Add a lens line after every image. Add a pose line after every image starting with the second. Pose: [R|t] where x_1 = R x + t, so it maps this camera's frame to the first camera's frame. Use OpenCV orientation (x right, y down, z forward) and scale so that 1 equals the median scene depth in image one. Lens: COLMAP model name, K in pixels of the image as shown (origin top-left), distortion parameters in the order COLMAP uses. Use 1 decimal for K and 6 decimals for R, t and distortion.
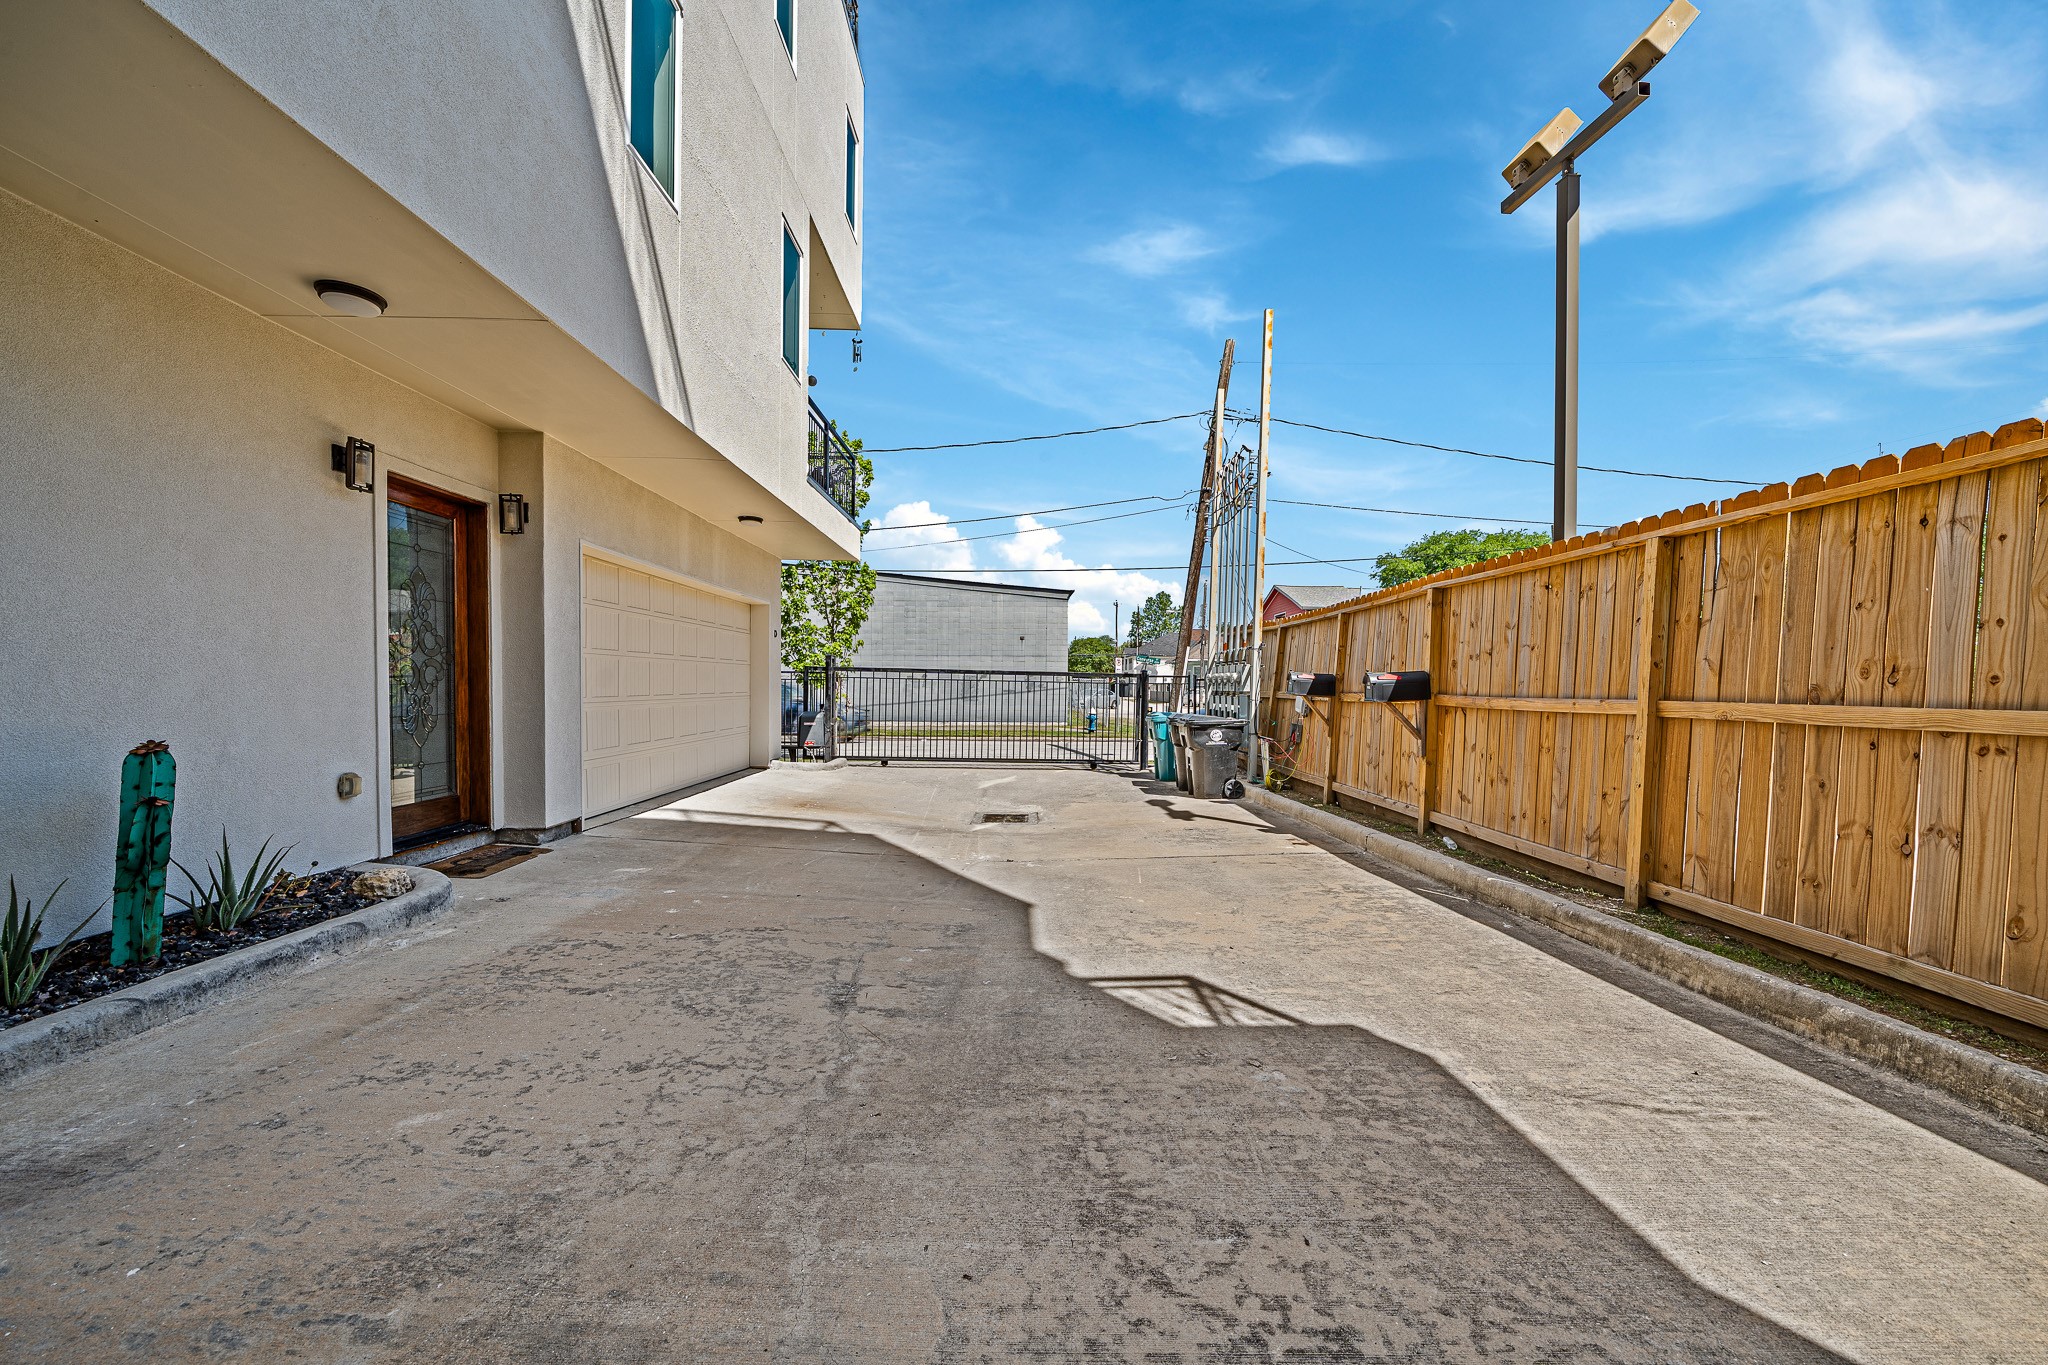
lens RADIAL K [[773.6, 0, 1021.2], [0, 773.6, 688.6], [0, 0, 1]] dist [0.000668, -0.000006]
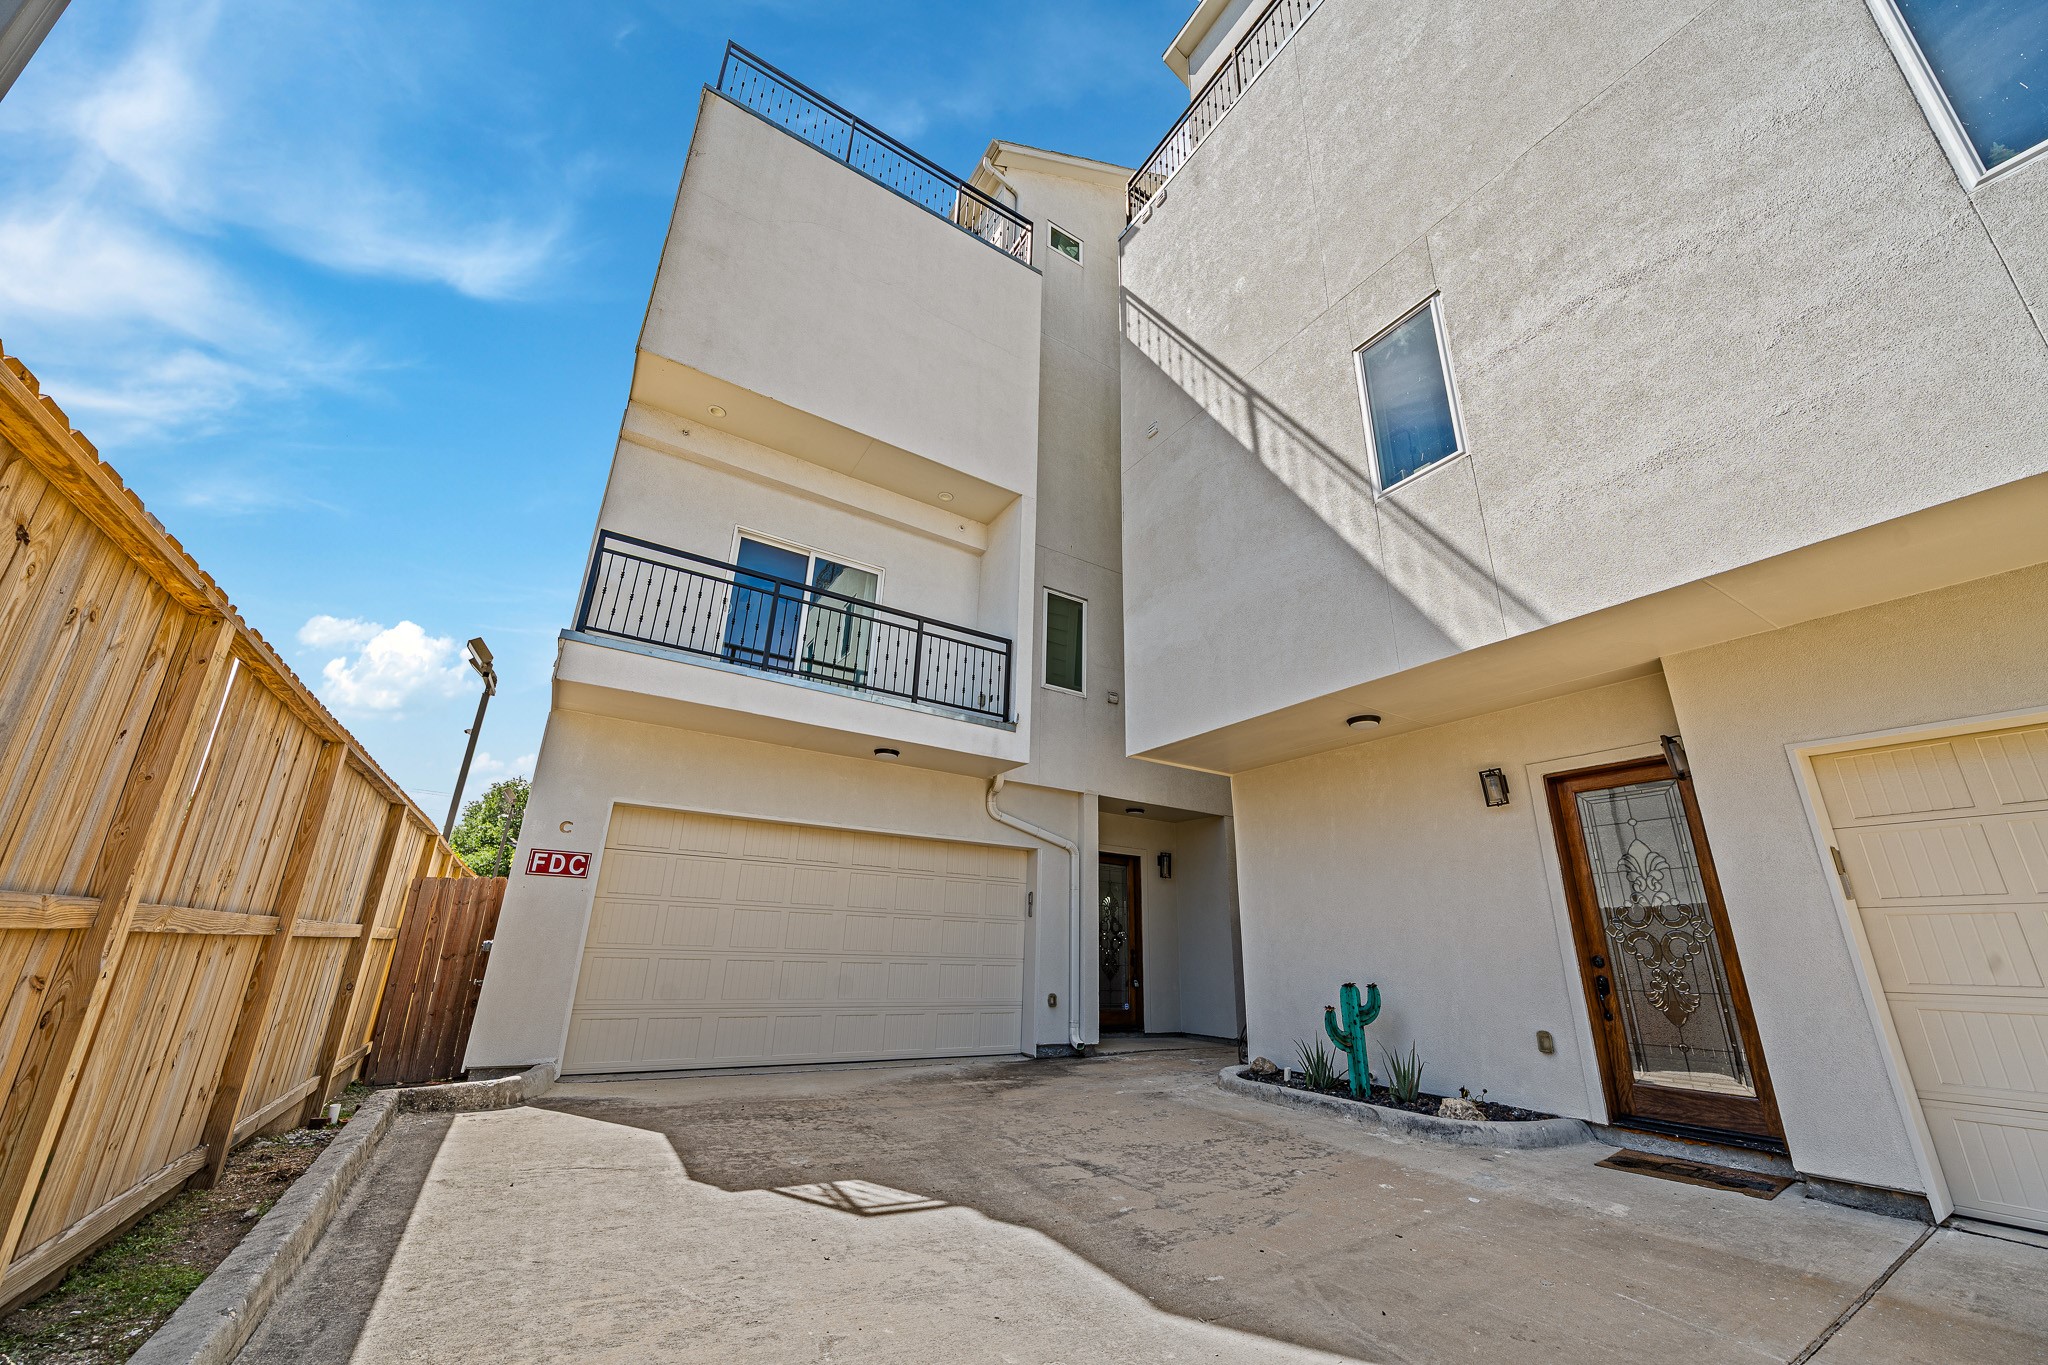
lens RADIAL K [[773.6, 0, 1031.4], [0, 773.6, 693.4], [0, 0, 1]] dist [0.000668, -0.000006]
pose [[-0.857716, -0.195319, -0.475577, 0.701526], [-0.036533, 0.945841, -0.322569, 0.034936], [0.512824, -0.259298, -0.818398, 2.293751]]
